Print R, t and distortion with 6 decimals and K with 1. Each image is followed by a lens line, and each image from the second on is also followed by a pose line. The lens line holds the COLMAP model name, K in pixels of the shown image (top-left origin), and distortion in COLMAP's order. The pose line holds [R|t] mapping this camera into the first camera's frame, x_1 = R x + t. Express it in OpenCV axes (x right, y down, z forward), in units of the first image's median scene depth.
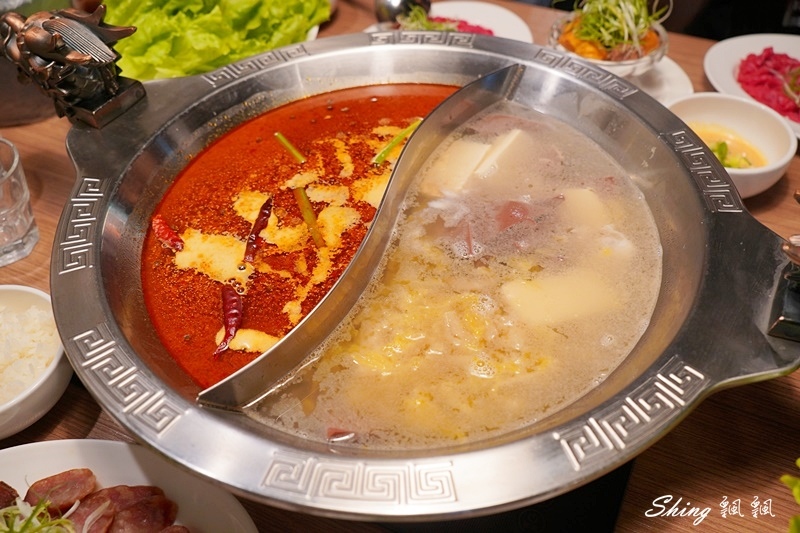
lens RADIAL K [[755.1, 0, 399.8], [0, 755.1, 267.6], [0, 0, 1]] dist [0.003260, 0.000000]
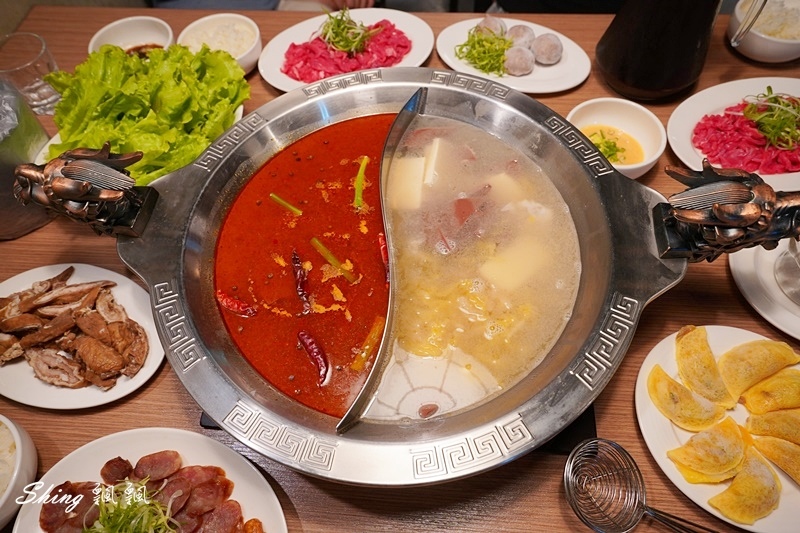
lens RADIAL K [[531.8, 0, 400.1], [0, 531.8, 267.1], [0, 0, 1]] dist [0.005394, 0.003860]
pose [[0.931227, -0.319185, 0.175891, -0.180248], [0.274324, 0.931649, 0.238279, -0.248177], [-0.239924, -0.173641, 0.955136, 0.045933]]
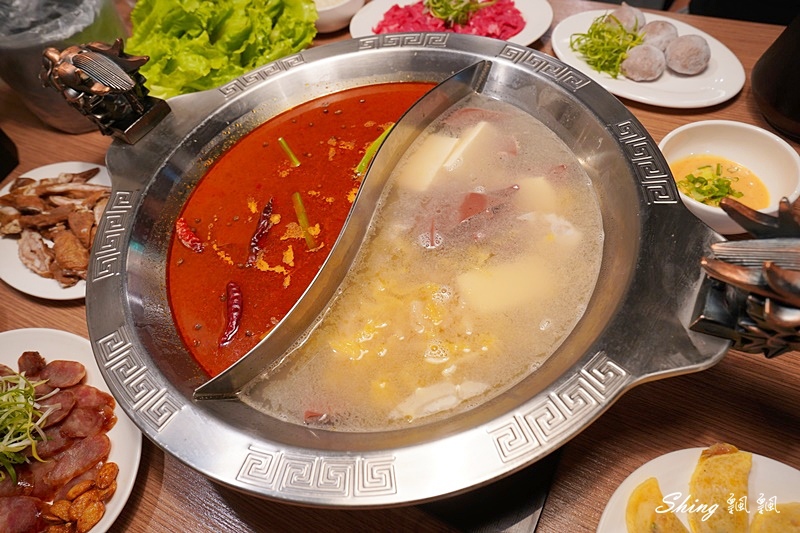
lens RADIAL K [[557.2, 0, 394.2], [0, 557.2, 264.5], [0, 0, 1]] dist [0.022447, 0.007366]
pose [[0.994311, -0.031178, -0.101849, 0.116007], [0.046054, 0.988041, 0.147151, -0.115240], [0.096043, -0.151004, 0.983856, 0.134113]]
